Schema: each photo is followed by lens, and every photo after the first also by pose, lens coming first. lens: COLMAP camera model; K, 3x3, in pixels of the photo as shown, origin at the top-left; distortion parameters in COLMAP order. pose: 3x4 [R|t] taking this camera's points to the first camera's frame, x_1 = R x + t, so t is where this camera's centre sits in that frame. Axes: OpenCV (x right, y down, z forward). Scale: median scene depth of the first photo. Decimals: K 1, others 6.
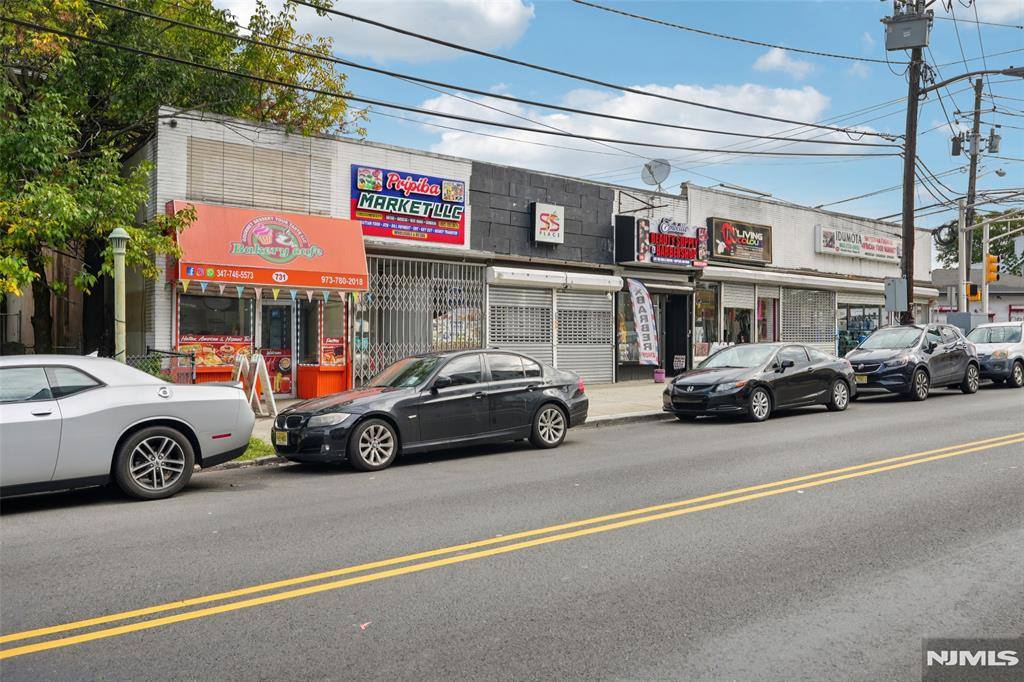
lens RADIAL K [[808.1, 0, 512.0], [0, 808.1, 341.0], [0, 0, 1]] dist [0.010717, 0.001291]
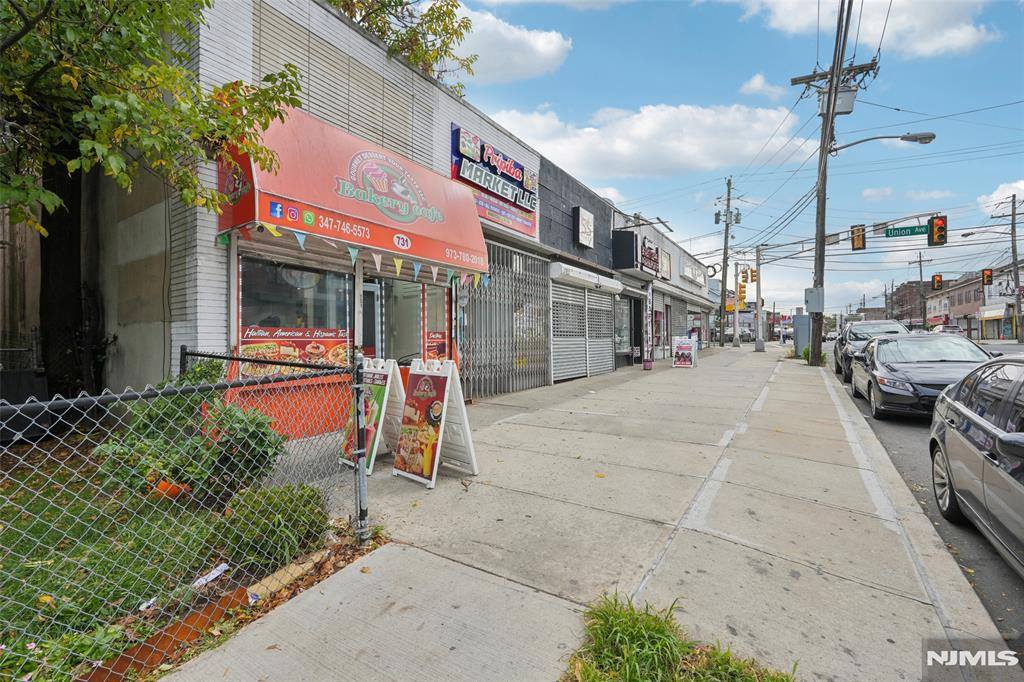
lens RADIAL K [[433.0, 0, 500.5], [0, 433.0, 337.6], [0, 0, 1]] dist [-0.001123, 0.000122]
pose [[0.953490, -0.008621, 0.301302, -0.278353], [0.009356, 0.999956, -0.000996, 0.002306], [-0.301280, 0.003769, 0.953528, 0.548870]]
